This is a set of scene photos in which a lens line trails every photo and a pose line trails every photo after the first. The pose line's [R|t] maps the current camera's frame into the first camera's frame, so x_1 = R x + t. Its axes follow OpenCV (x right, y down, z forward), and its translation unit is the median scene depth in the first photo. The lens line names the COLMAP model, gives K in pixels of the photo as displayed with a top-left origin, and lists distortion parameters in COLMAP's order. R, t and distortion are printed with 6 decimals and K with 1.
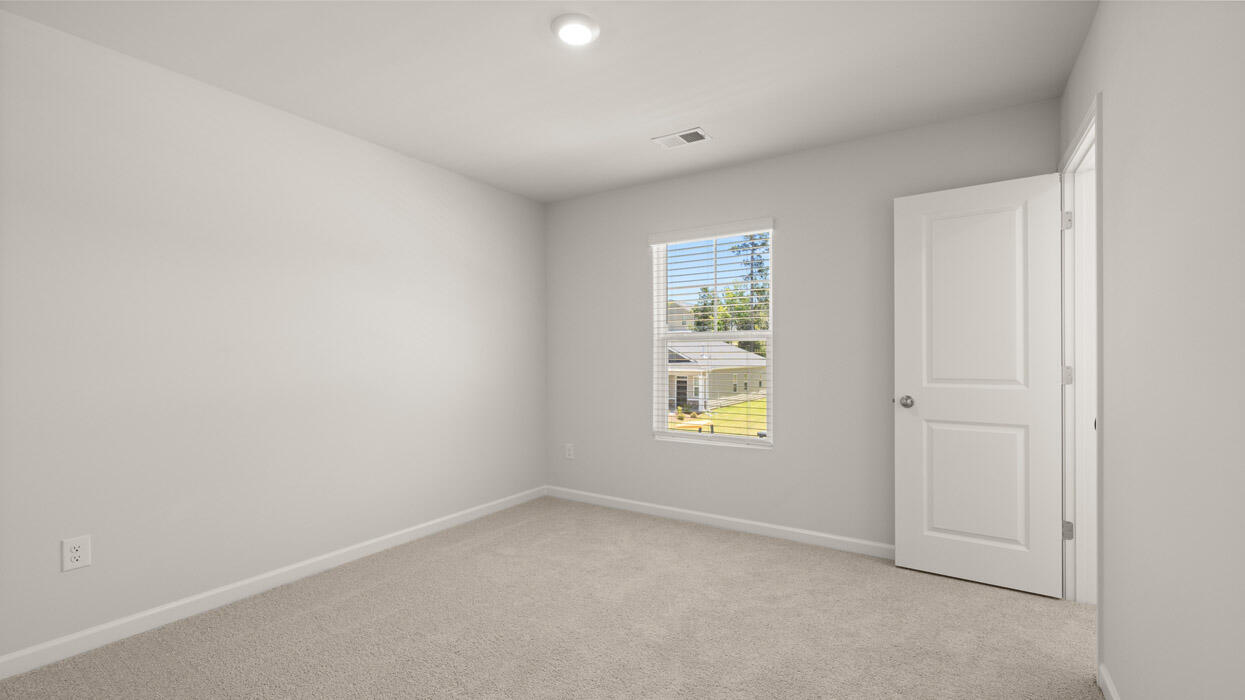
lens RADIAL K [[525.6, 0, 622.2], [0, 525.6, 352.7], [0, 0, 1]] dist [-0.000058, 0.000176]
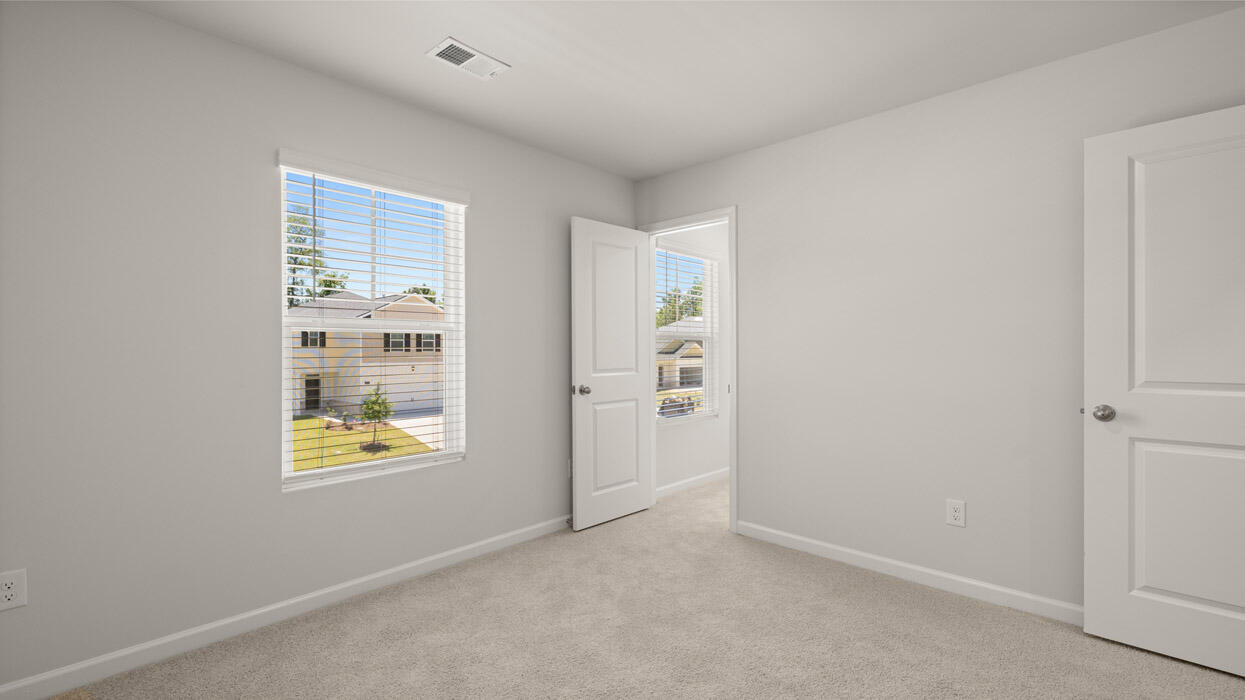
lens RADIAL K [[525.6, 0, 620.4], [0, 525.6, 355.4], [0, 0, 1]] dist [-0.000058, 0.000176]
pose [[0.173717, 0.001908, 0.984794, -0.630156], [0.002847, 0.999993, -0.002439, 0.019487], [-0.984792, 0.003227, 0.173710, 0.726612]]
